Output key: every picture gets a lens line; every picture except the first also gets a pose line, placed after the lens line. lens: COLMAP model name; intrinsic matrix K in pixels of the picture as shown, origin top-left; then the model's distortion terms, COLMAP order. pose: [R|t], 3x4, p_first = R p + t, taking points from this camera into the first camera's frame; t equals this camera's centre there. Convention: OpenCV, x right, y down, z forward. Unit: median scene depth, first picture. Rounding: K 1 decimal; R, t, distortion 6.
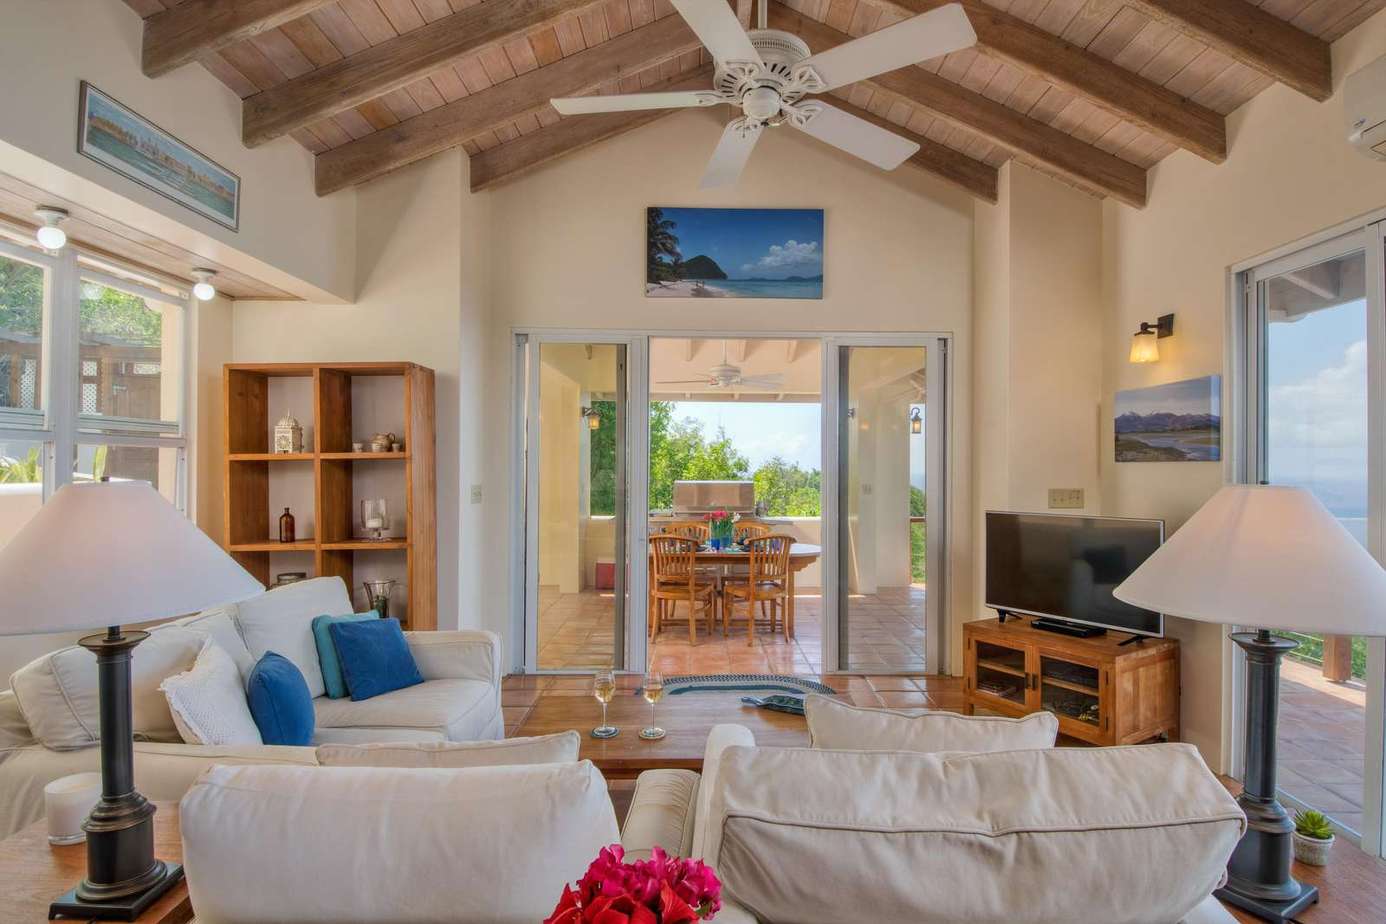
lens RADIAL K [[713.0, 0, 696.8], [0, 713.0, 460.1], [0, 0, 1]] dist [0.002496, -0.003481]
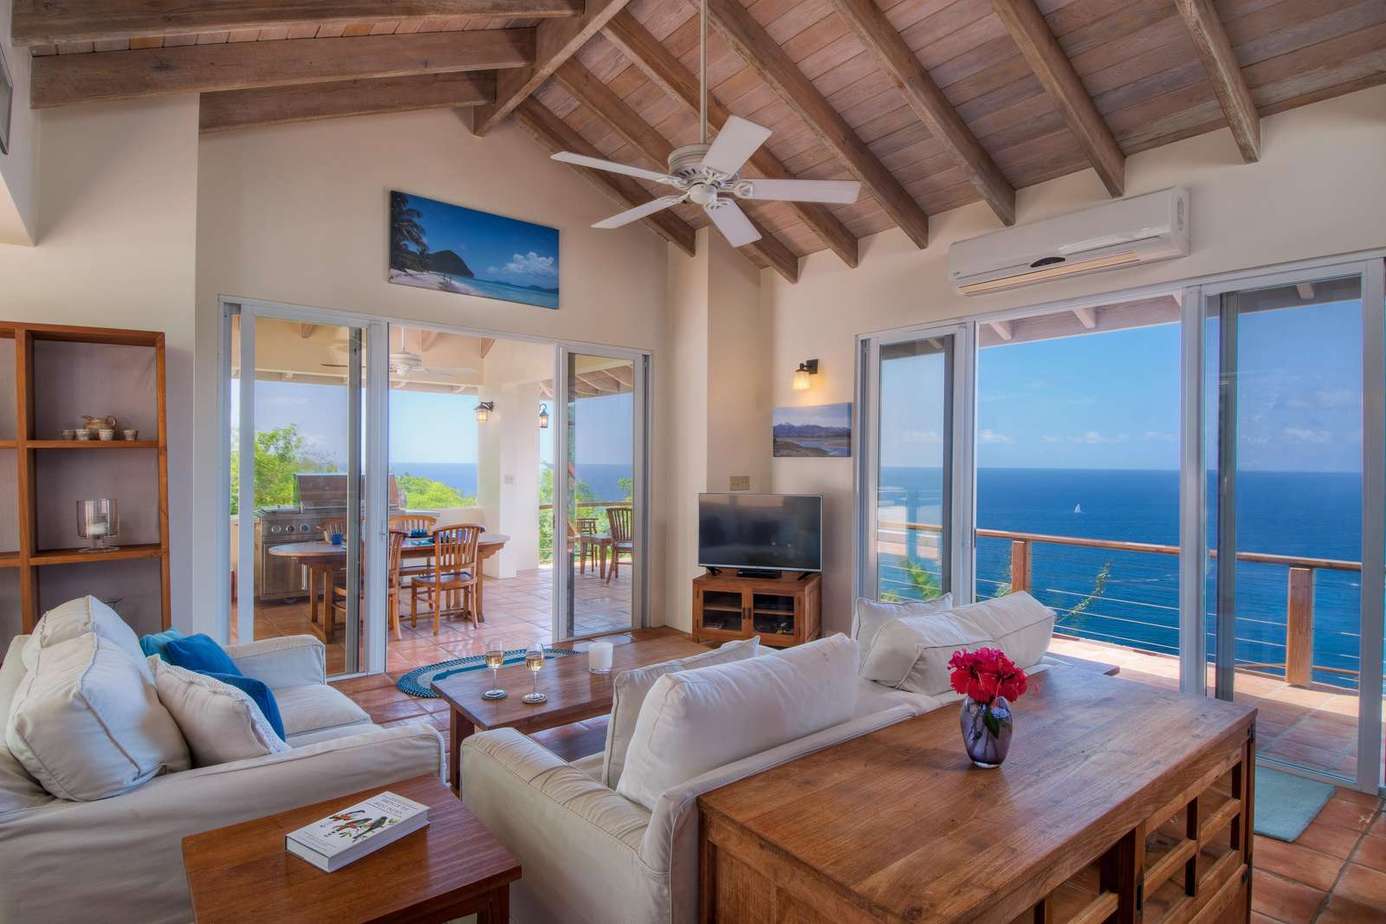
lens RADIAL K [[713.0, 0, 705.6], [0, 713.0, 468.6], [0, 0, 1]] dist [0.002496, -0.003481]
pose [[0.785704, -0.004910, 0.618583, -0.409807], [-0.010781, 0.999708, 0.021629, -0.003406], [-0.618509, -0.023663, 0.785421, -0.037618]]
